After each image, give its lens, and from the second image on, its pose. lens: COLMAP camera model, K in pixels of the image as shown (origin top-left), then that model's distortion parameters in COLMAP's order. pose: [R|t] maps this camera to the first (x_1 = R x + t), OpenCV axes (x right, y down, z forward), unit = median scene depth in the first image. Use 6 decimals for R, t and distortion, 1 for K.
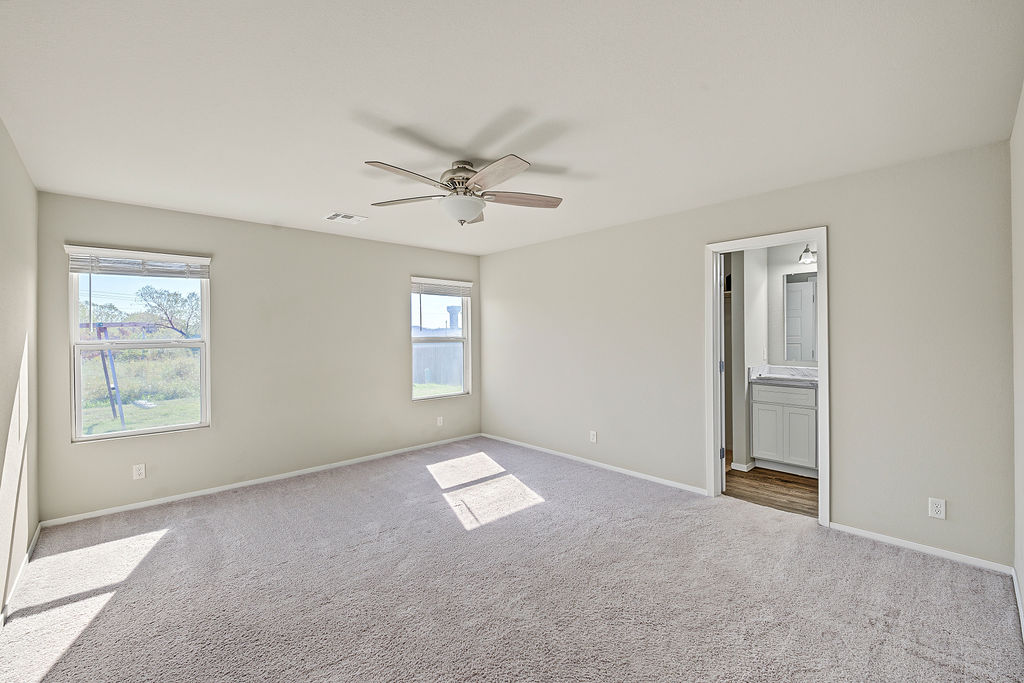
lens RADIAL K [[446.2, 0, 516.4], [0, 446.2, 336.9], [0, 0, 1]] dist [-0.000768, -0.000220]
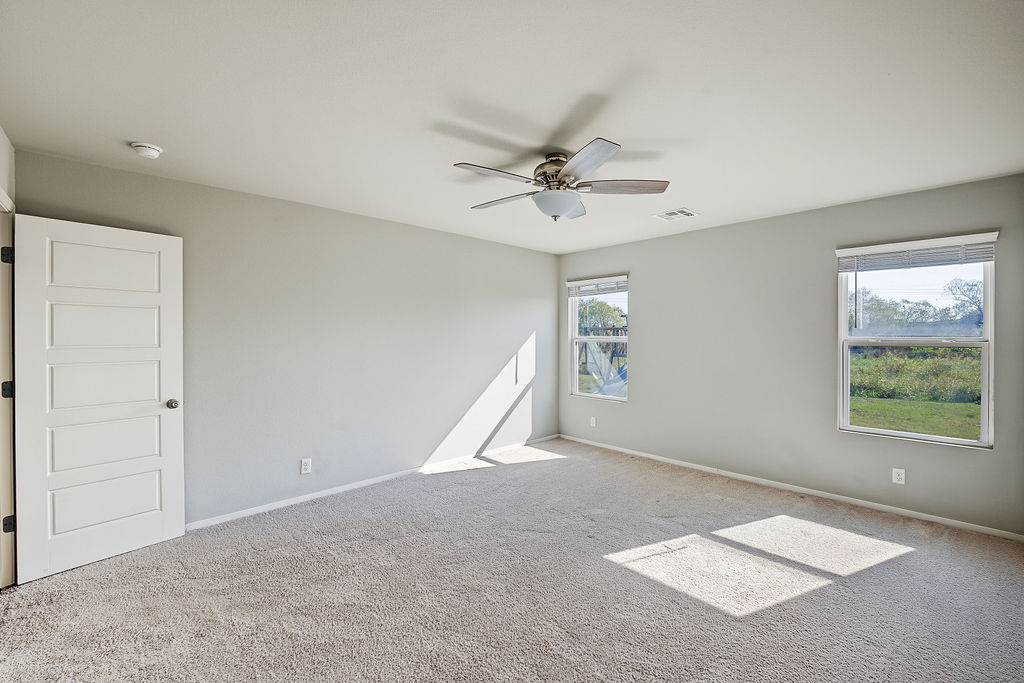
lens RADIAL K [[446.2, 0, 516.4], [0, 446.2, 336.9], [0, 0, 1]] dist [-0.000768, -0.000220]
pose [[-0.028161, 0.012914, -0.999520, 0.628464], [-0.004271, 0.999906, 0.013039, -0.009095], [0.999594, 0.004636, -0.028103, 0.693744]]
